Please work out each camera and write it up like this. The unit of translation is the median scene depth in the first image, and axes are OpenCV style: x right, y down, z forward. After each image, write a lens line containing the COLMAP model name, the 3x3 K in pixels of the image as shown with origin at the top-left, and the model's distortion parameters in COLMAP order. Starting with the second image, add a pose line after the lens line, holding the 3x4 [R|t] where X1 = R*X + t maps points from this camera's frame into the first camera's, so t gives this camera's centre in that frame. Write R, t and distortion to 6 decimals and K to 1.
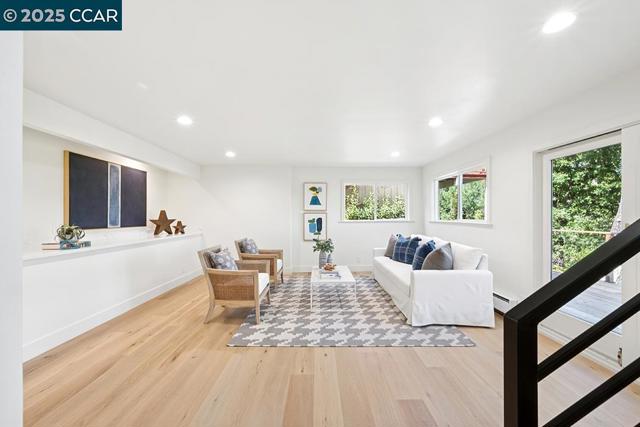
lens RADIAL K [[261.5, 0, 321.0], [0, 261.5, 215.5], [0, 0, 1]] dist [-0.002205, -0.000174]
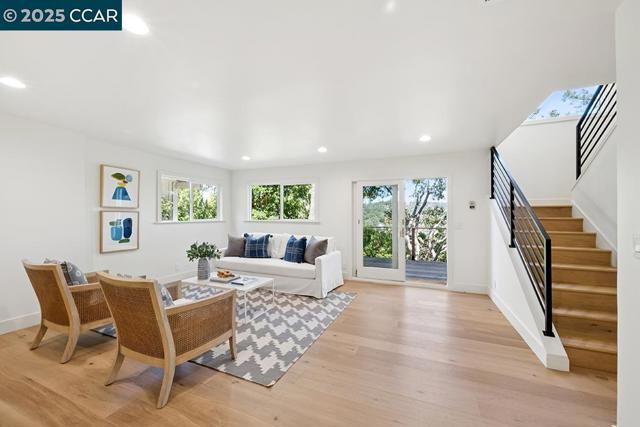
lens RADIAL K [[250.4, 0, 322.9], [0, 250.4, 214.2], [0, 0, 1]] dist [0.003276, 0.000319]
pose [[0.397249, 0.010752, 0.917648, -0.567344], [-0.006466, 0.999939, -0.008917, 0.000691], [-0.917688, -0.002392, 0.397295, 0.331336]]
